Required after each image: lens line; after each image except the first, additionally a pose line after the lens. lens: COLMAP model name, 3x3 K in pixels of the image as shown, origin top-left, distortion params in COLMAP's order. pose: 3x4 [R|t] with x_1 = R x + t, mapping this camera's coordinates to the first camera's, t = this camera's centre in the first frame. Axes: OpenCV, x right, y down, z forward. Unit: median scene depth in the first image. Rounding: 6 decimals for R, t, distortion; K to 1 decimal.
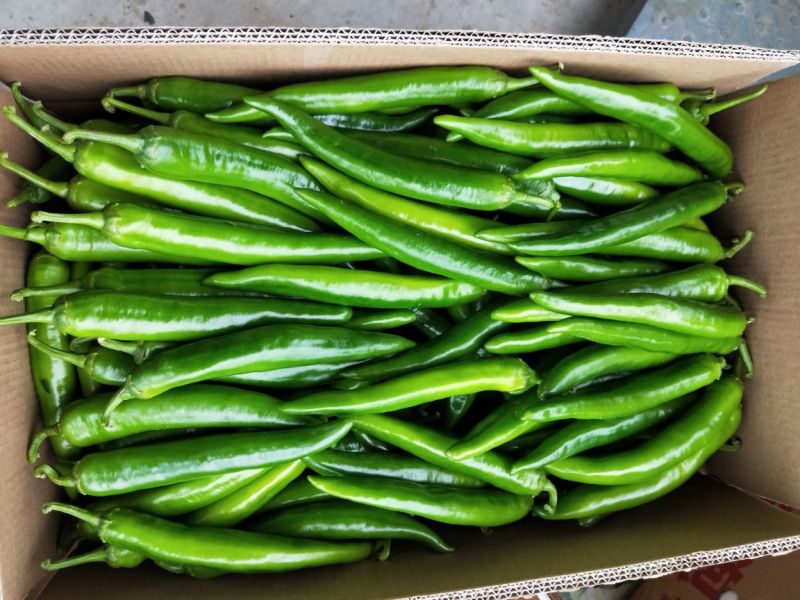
lens RADIAL K [[666.3, 0, 400.0], [0, 666.3, 300.0], [0, 0, 1]] dist [-0.002780, -0.022196]
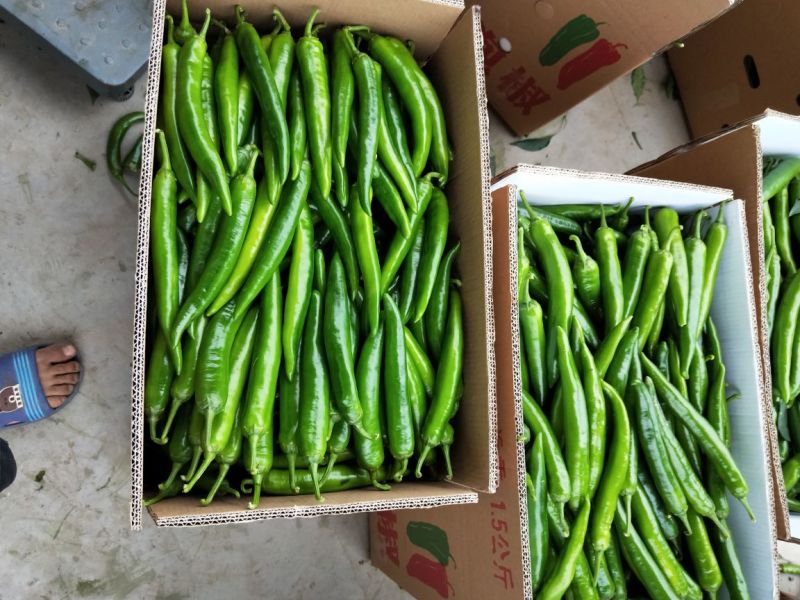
lens RADIAL K [[666.3, 0, 400.0], [0, 666.3, 300.0], [0, 0, 1]] dist [-0.002780, -0.022196]
pose [[0.092843, -0.995495, -0.019245, -0.046802], [0.949742, 0.082739, 0.301901, -0.258910], [-0.298948, -0.046307, 0.953145, -0.544255]]
